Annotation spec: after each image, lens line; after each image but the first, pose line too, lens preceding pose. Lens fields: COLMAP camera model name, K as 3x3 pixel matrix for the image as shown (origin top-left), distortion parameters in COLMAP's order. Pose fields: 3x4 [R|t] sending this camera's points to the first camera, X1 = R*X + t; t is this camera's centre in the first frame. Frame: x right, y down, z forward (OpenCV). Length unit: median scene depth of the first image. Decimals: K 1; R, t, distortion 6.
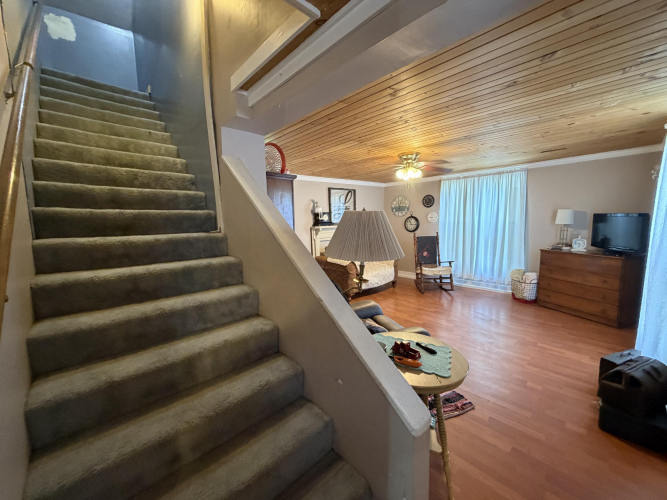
lens RADIAL K [[264.6, 0, 330.7], [0, 264.6, 251.0], [0, 0, 1]] dist [0.000466, -0.000627]
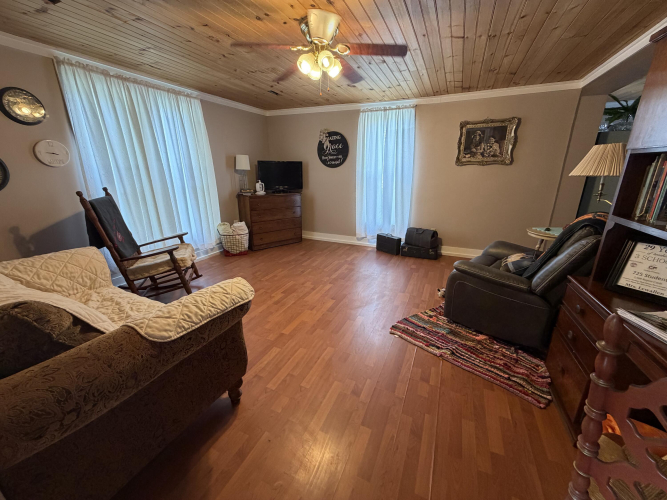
lens RADIAL K [[264.6, 0, 329.6], [0, 264.6, 254.3], [0, 0, 1]] dist [0.000466, -0.000627]
pose [[-0.379124, -0.260162, 0.888021, -0.220350], [0.122014, 0.937229, 0.326671, -0.075292], [-0.917266, 0.232200, -0.323582, 0.928333]]
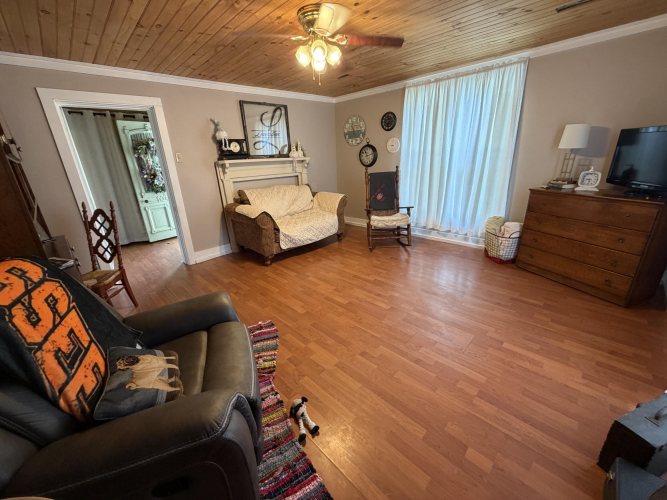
lens RADIAL K [[264.6, 0, 330.2], [0, 264.6, 250.3], [0, 0, 1]] dist [0.000466, -0.000627]
pose [[0.999230, -0.027486, 0.027984, 0.217060], [0.020580, 0.974716, 0.222497, -0.012188], [-0.033392, -0.221750, 0.974532, 0.271638]]
